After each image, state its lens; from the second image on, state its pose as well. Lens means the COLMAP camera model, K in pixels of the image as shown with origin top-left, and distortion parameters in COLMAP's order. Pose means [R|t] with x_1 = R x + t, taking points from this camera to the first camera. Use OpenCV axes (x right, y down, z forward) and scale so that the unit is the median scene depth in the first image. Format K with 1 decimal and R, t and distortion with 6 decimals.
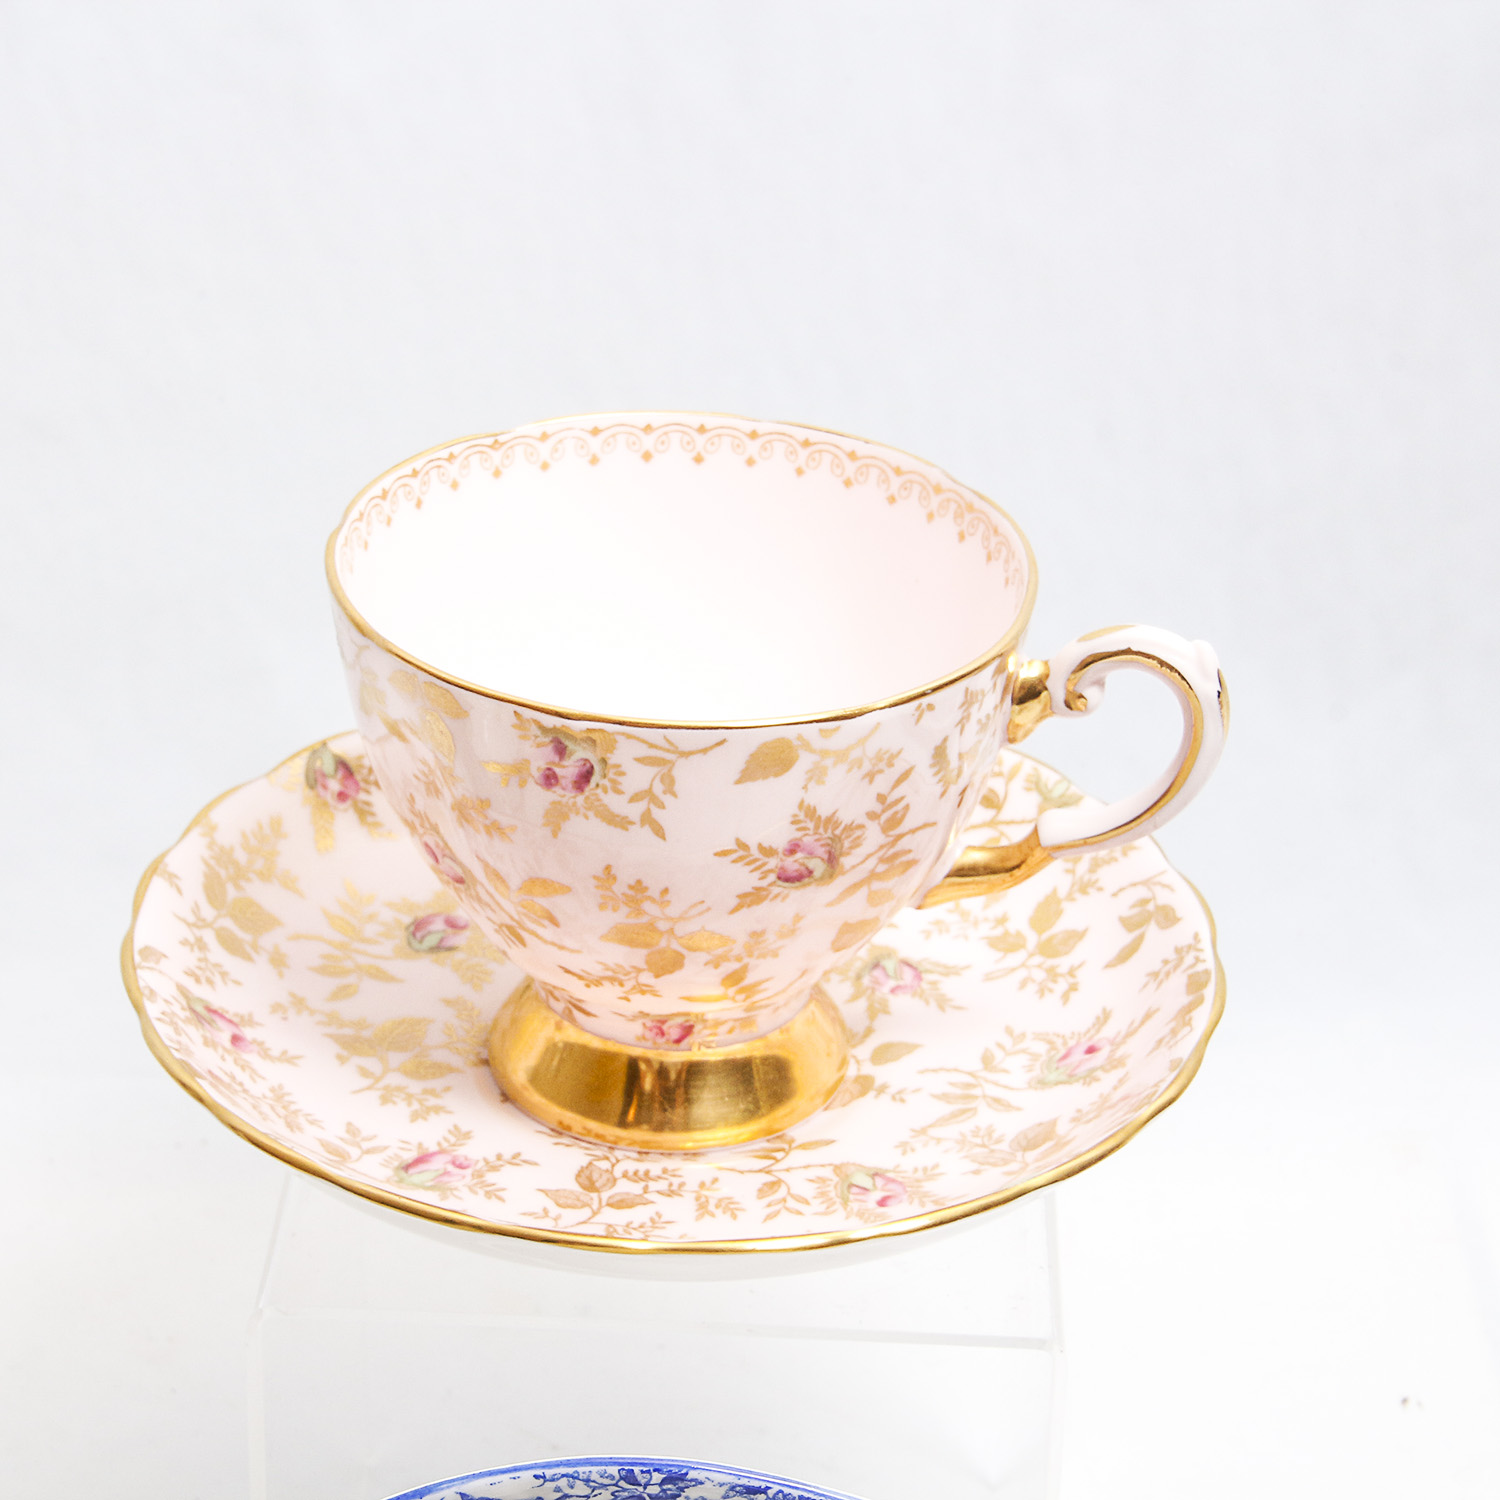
lens RADIAL K [[3980.8, 0, 789.7], [0, 3980.8, 749.9], [0, 0, 1]] dist [0.193508, 0.305675]
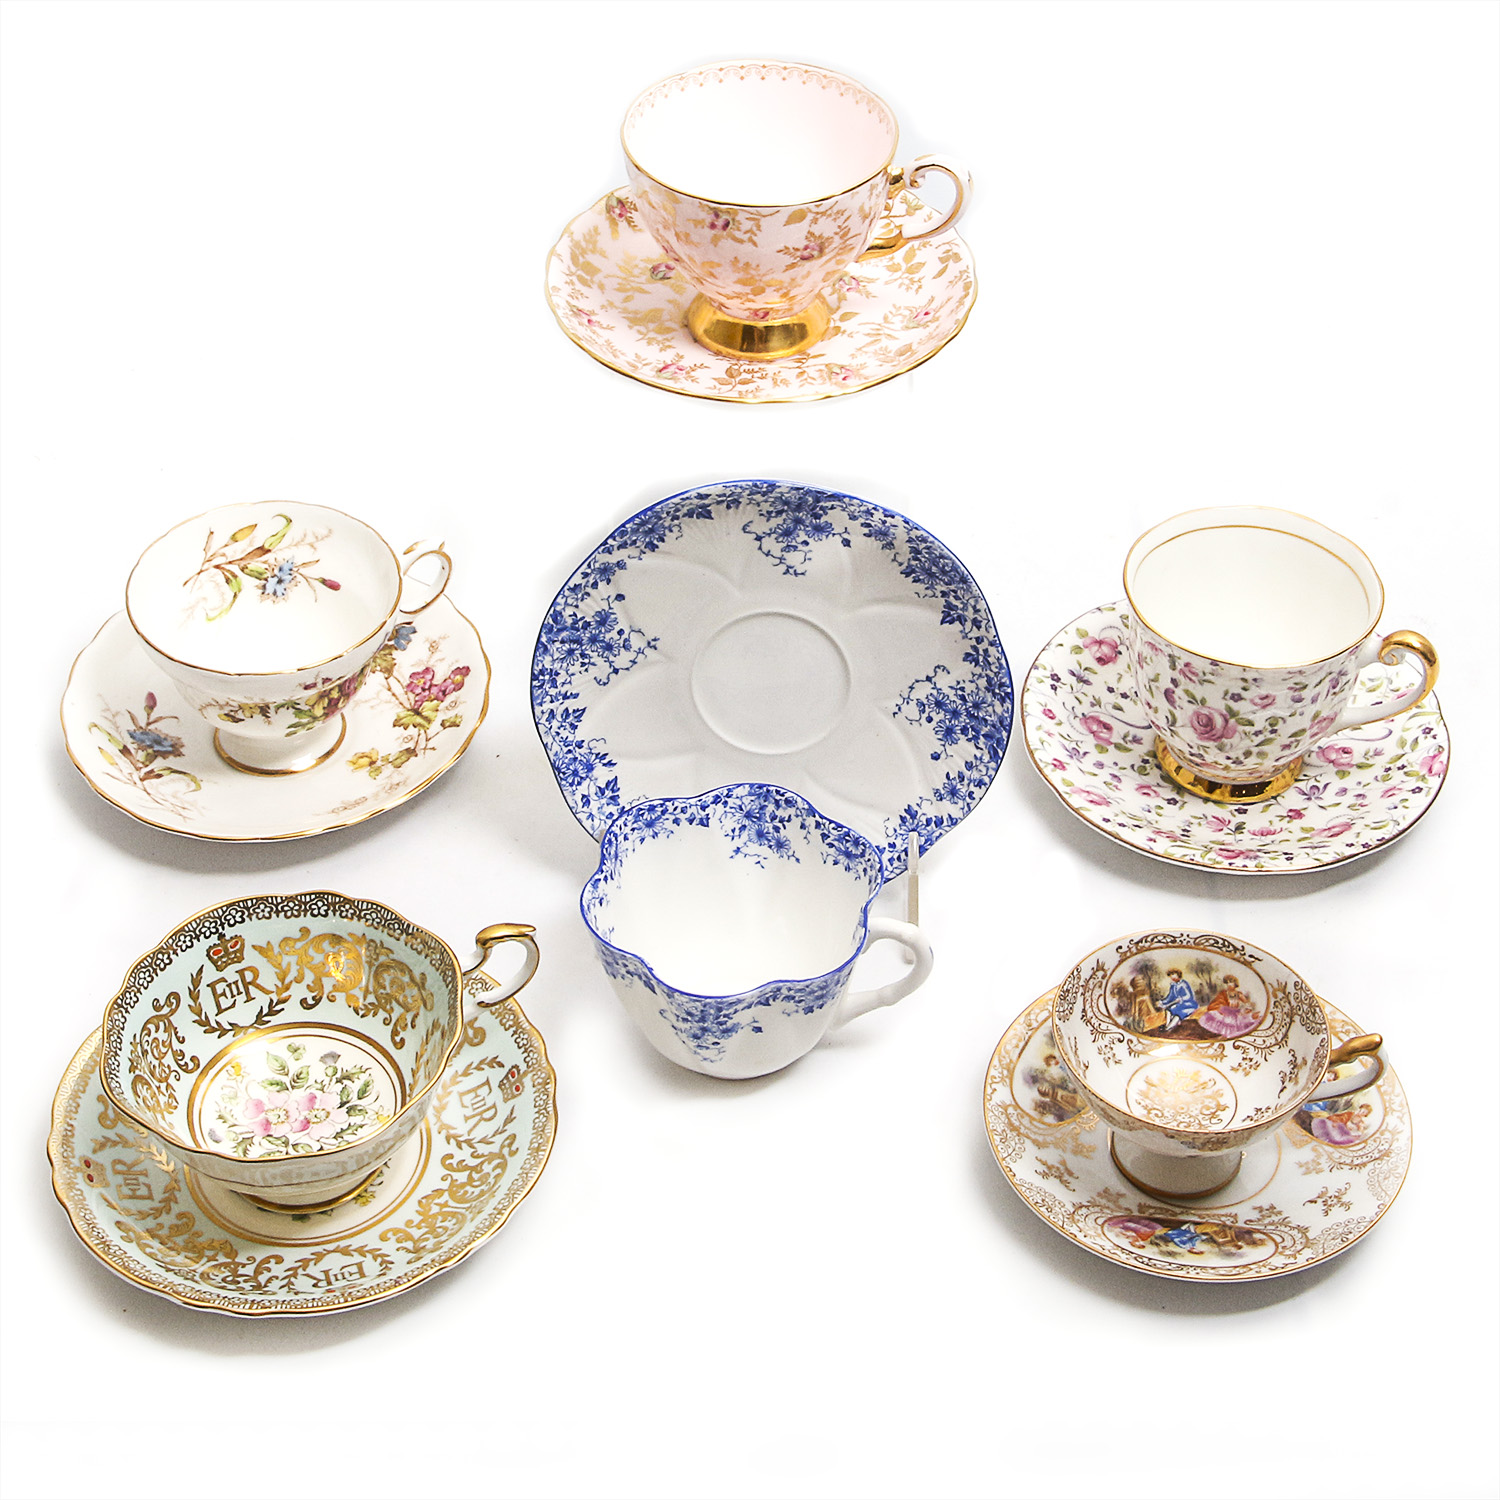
lens RADIAL K [[2160.6, 0, 750.0], [0, 2160.6, 750.0], [0, 0, 1]] dist [-0.022162, -0.011753]
pose [[0.999075, -0.028171, -0.032478, 0.000709], [0.036548, 0.954335, 0.296496, -0.072725], [0.022642, -0.297409, 0.954482, -0.400988]]
